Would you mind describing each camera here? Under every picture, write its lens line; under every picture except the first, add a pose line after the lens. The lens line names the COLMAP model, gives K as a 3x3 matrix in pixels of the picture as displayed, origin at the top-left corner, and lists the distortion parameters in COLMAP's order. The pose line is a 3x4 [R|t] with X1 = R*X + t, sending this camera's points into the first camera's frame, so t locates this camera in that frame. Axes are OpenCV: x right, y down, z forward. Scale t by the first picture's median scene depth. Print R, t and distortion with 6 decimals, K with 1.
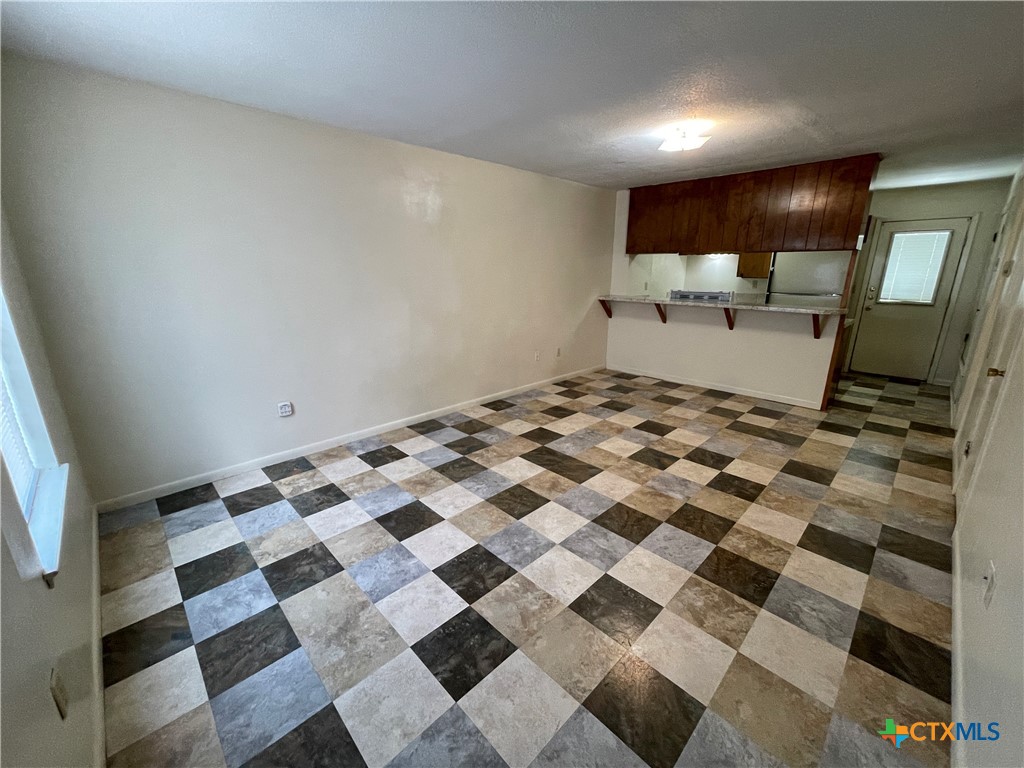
lens RADIAL K [[413.3, 0, 508.7], [0, 413.3, 385.8], [0, 0, 1]] dist [-0.001754, -0.000644]
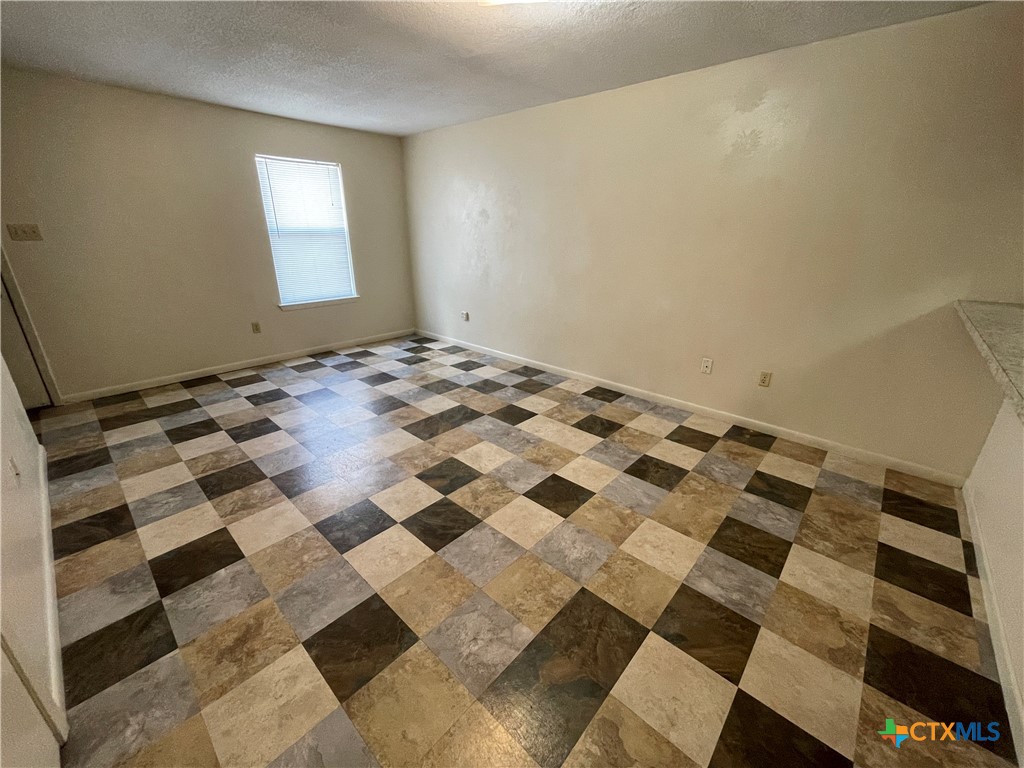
lens RADIAL K [[413.3, 0, 528.6], [0, 413.3, 377.1], [0, 0, 1]] dist [-0.001754, -0.000644]
pose [[0.077758, 0.334835, -0.939063, 1.041028], [-0.281956, 0.910847, 0.301427, -0.274437], [0.956271, 0.241336, 0.165235, 0.974562]]
